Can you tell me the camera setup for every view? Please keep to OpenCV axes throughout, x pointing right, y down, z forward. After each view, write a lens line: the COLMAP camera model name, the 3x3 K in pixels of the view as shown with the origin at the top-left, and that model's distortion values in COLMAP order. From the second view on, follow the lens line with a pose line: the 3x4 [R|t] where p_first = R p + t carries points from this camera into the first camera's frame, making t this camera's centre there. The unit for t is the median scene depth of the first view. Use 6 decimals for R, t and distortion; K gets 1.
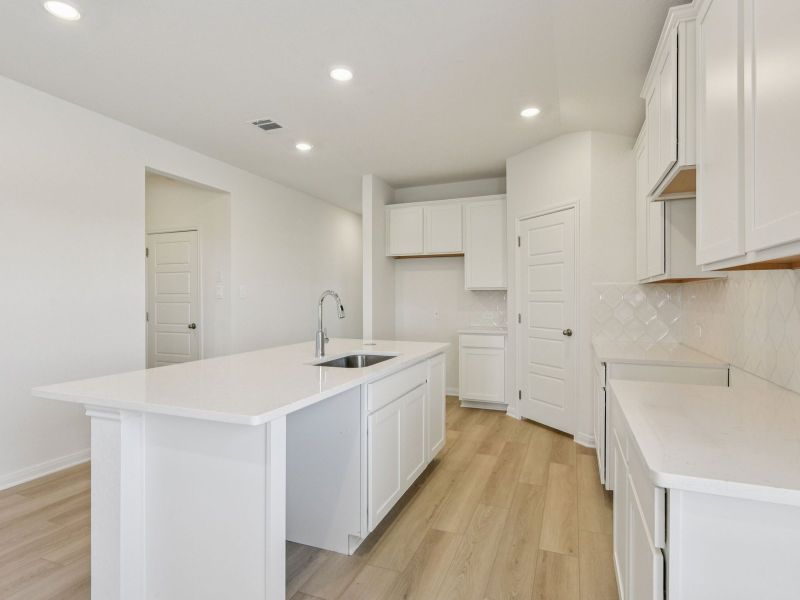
lens RADIAL K [[430.7, 0, 403.2], [0, 430.7, 301.1], [0, 0, 1]] dist [-0.002026, -0.002119]
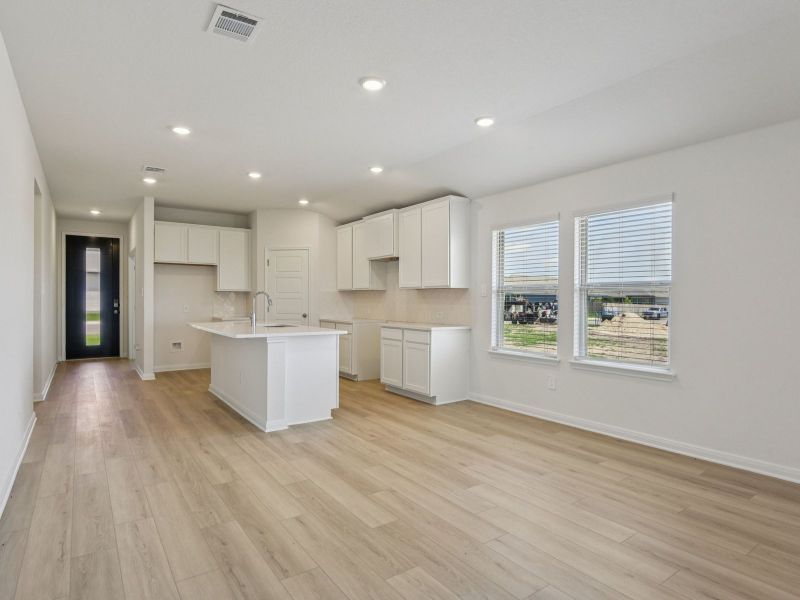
lens RADIAL K [[443.7, 0, 388.2], [0, 443.7, 304.7], [0, 0, 1]] dist [0.003497, -0.004090]
pose [[0.571898, -0.004428, 0.820313, -0.840115], [0.000834, 0.999988, 0.004816, 0.014188], [-0.820324, -0.002070, 0.571895, -0.344150]]
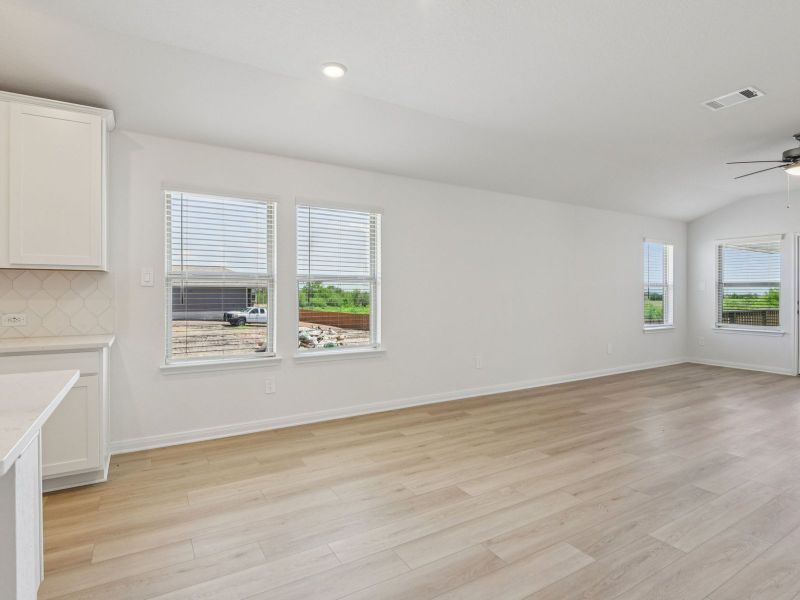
lens RADIAL K [[430.7, 0, 397.5], [0, 430.7, 293.2], [0, 0, 1]] dist [-0.002026, -0.002119]
pose [[-0.779306, -0.001703, 0.626642, -0.550934], [0.002340, 0.999981, 0.005628, 0.007481], [-0.626640, 0.005852, -0.779287, 0.401572]]
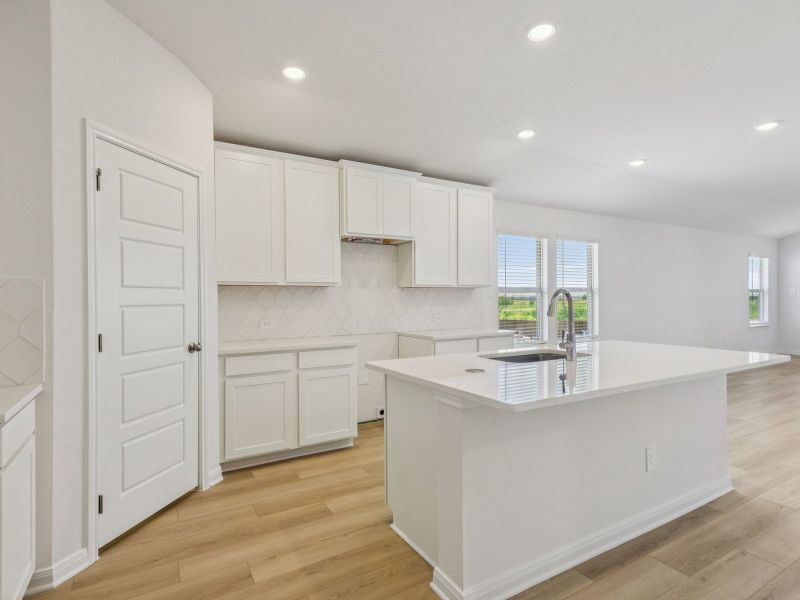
lens RADIAL K [[430.7, 0, 388.1], [0, 430.7, 299.7], [0, 0, 1]] dist [-0.002026, -0.002119]
pose [[-0.769402, 0.012494, 0.638643, -0.272681], [0.017399, 0.999848, 0.001400, -0.001098], [-0.638528, 0.012189, -0.769502, 1.121629]]
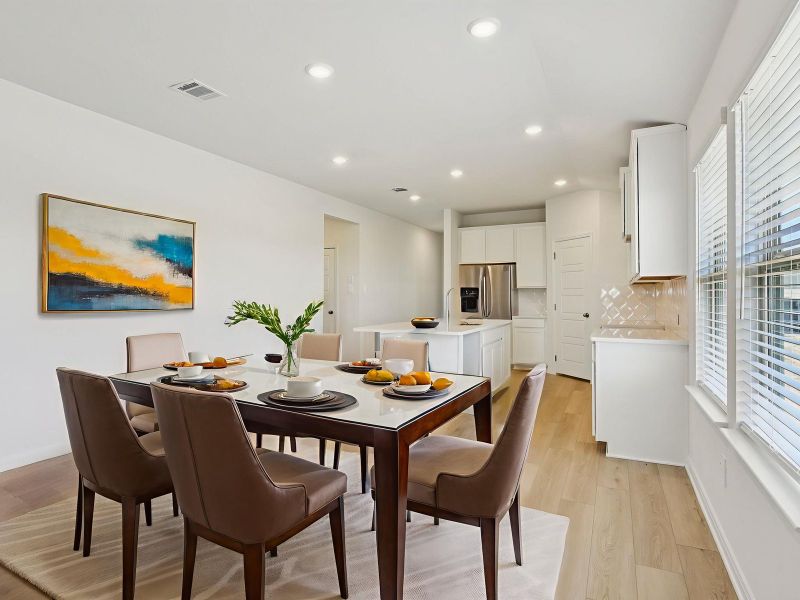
lens RADIAL K [[430.7, 0, 400.6], [0, 430.7, 293.4], [0, 0, 1]] dist [-0.002026, -0.002119]
pose [[0.996463, 0.000845, -0.084024, -0.139415], [-0.002085, 0.999890, -0.014672, 0.016621], [0.084002, 0.014795, 0.996356, -0.537929]]
